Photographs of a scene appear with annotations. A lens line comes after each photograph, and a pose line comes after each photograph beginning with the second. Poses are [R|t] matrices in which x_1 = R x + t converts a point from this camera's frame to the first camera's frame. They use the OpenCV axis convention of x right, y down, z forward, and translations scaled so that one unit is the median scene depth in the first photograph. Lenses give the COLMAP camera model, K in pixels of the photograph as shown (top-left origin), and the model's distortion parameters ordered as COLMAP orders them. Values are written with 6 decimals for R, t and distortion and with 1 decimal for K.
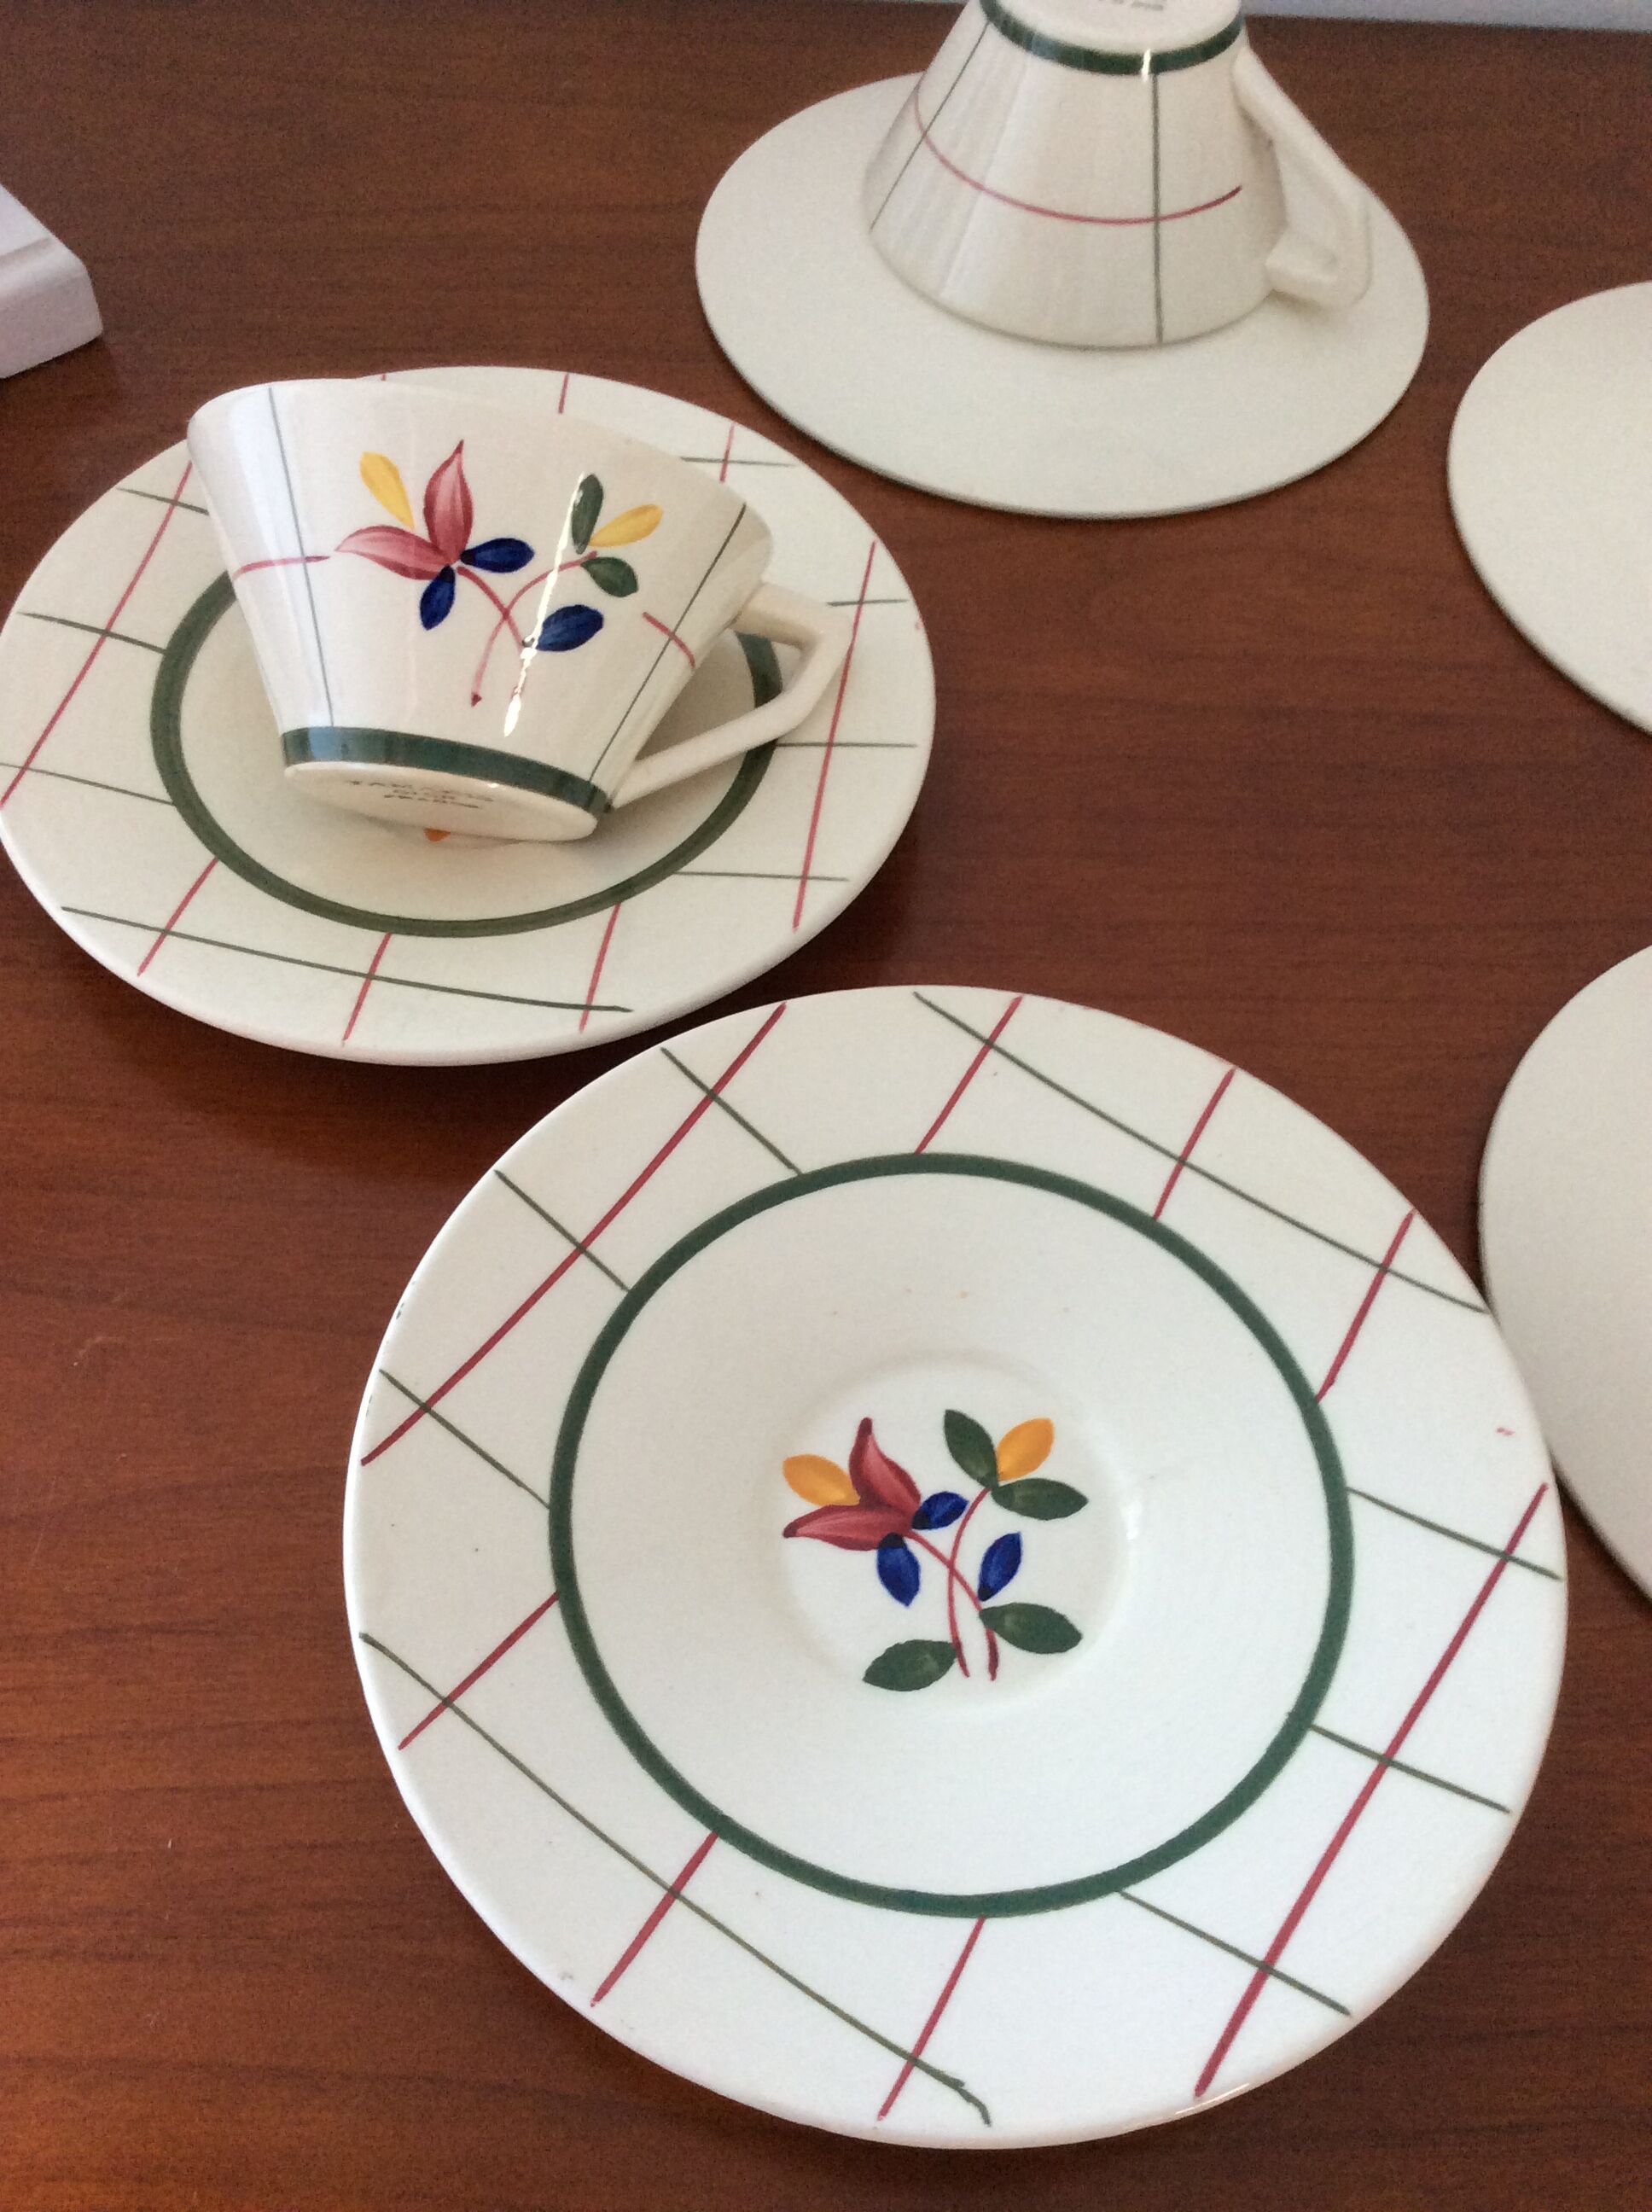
lens RADIAL K [[2026.6, 0, 814.6], [0, 2026.6, 1100.4], [0, 0, 1]] dist [0.033911, -0.067904]
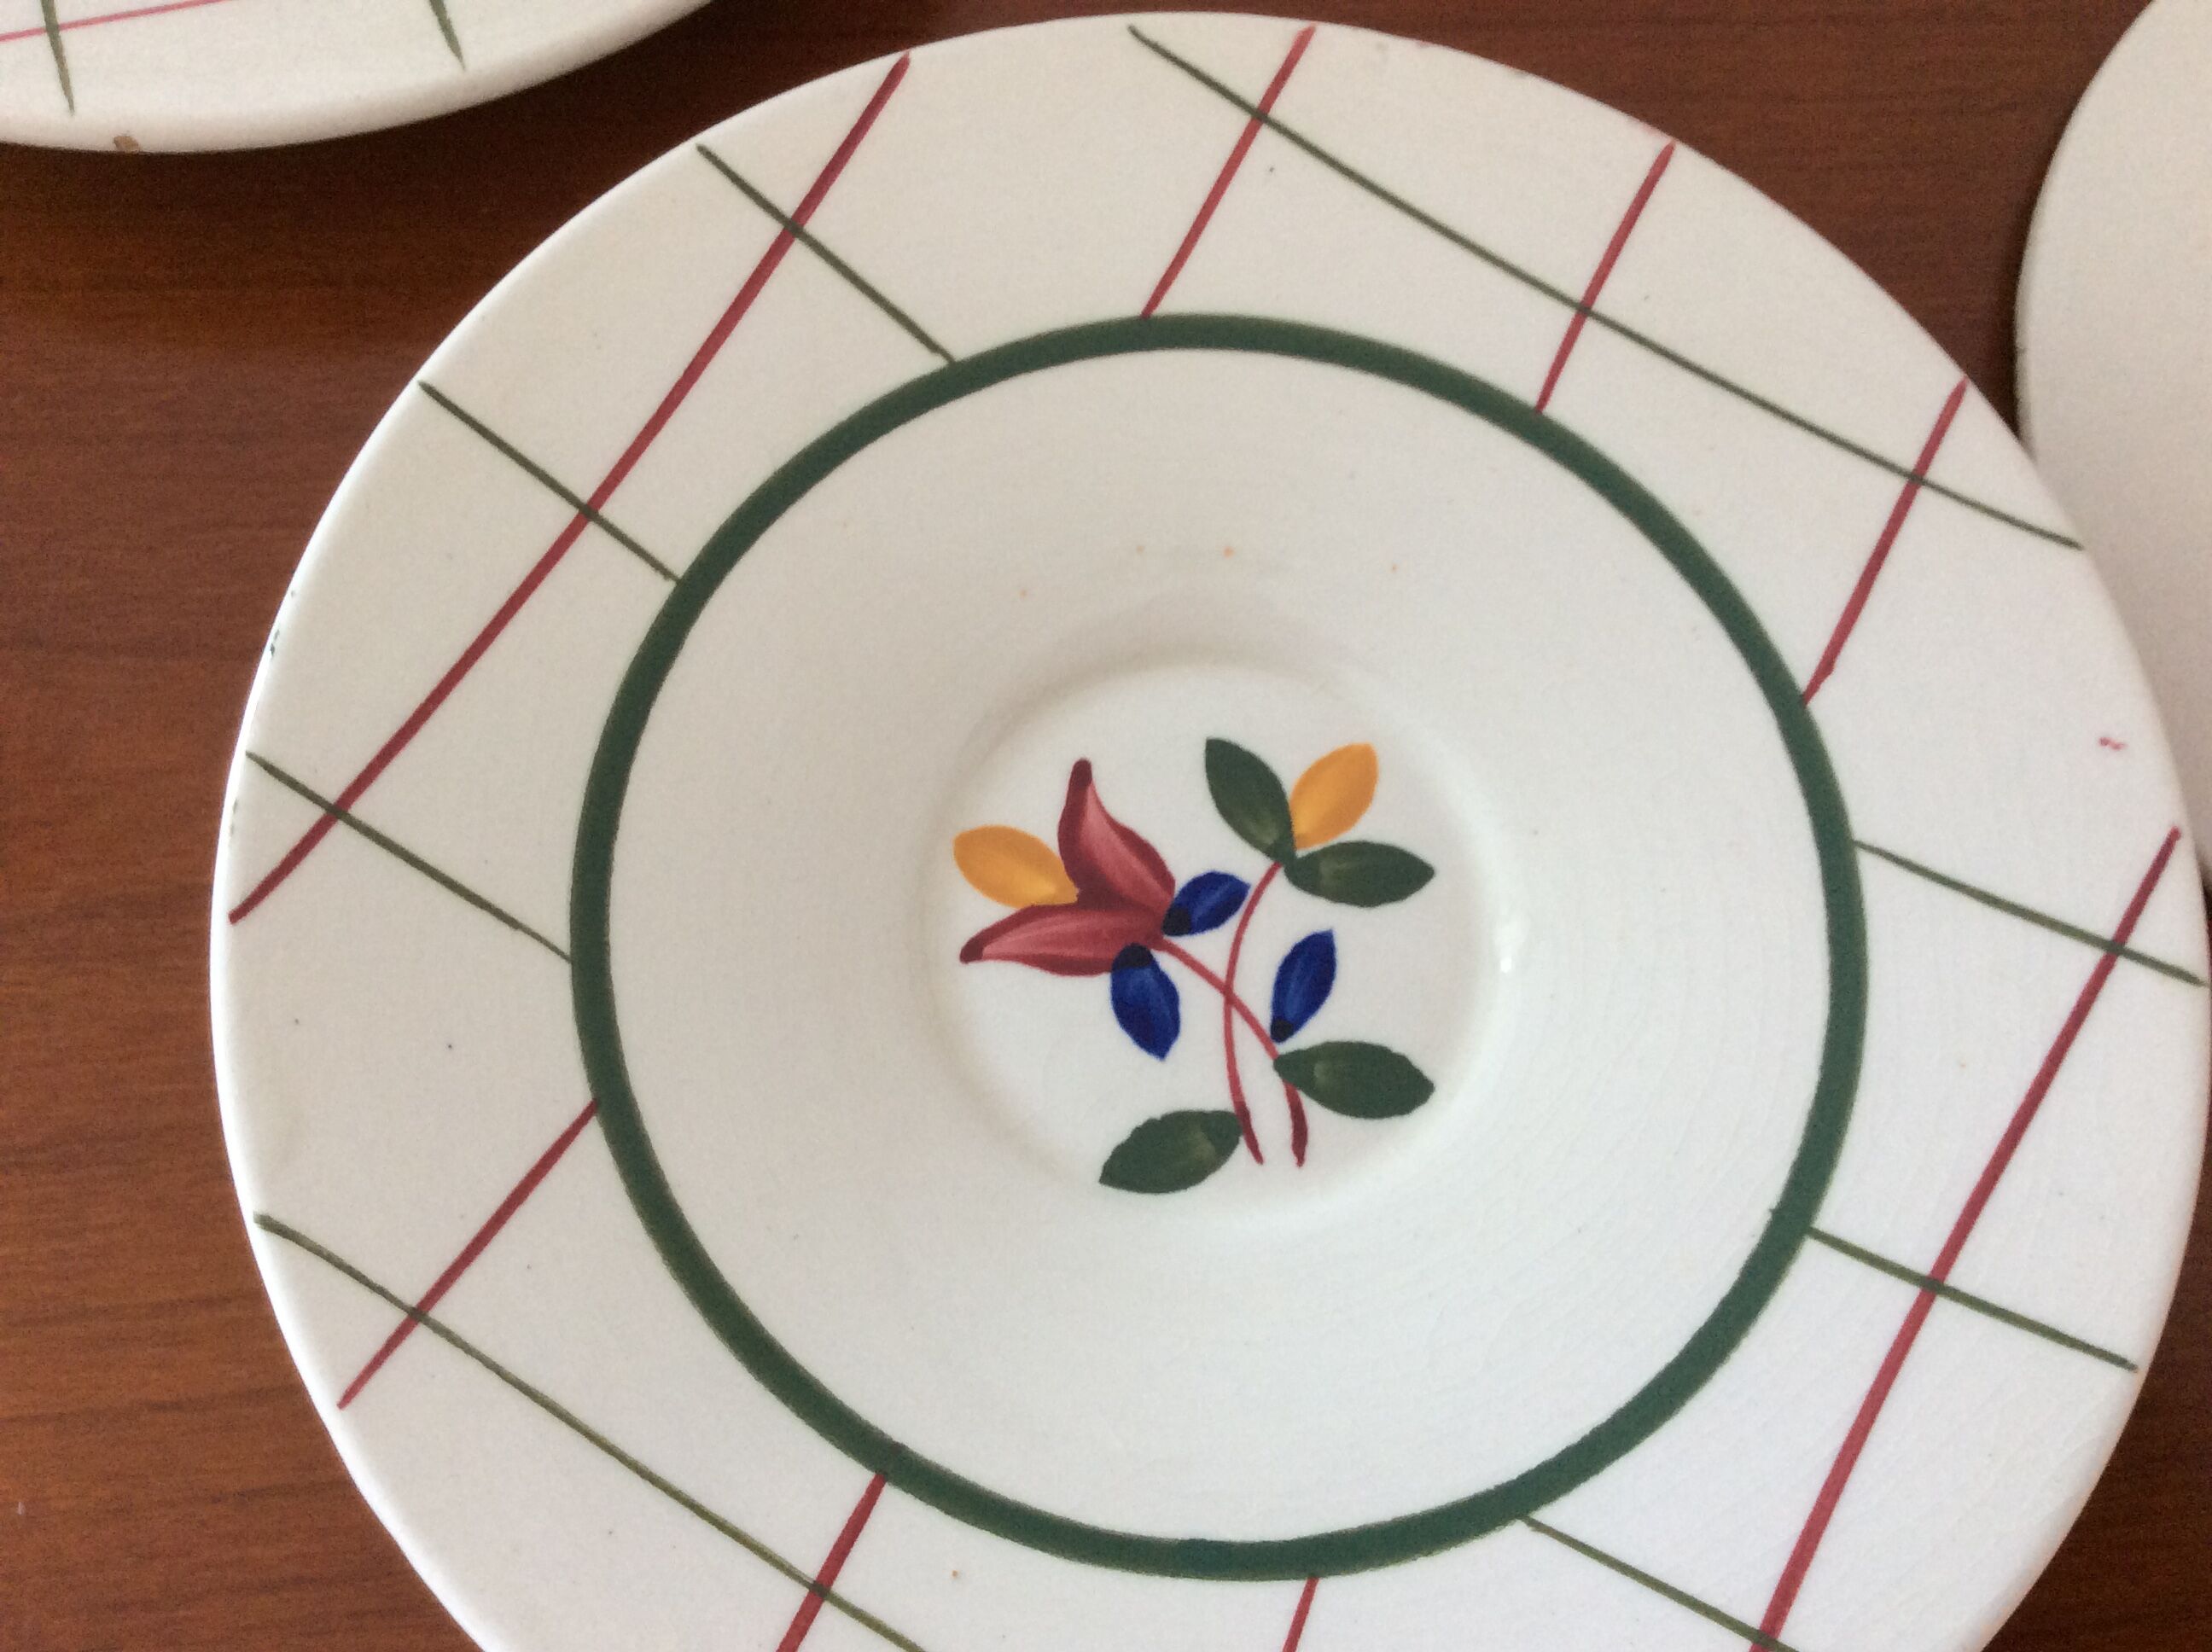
lens RADIAL K [[2026.6, 0, 1078.7], [0, 2026.6, 857.3], [0, 0, 1]] dist [0.033911, -0.067904]
pose [[0.997411, -0.056115, 0.044980, -0.005383], [0.039551, 0.950363, 0.308618, -0.008301], [-0.060065, -0.306040, 0.950122, 0.410445]]
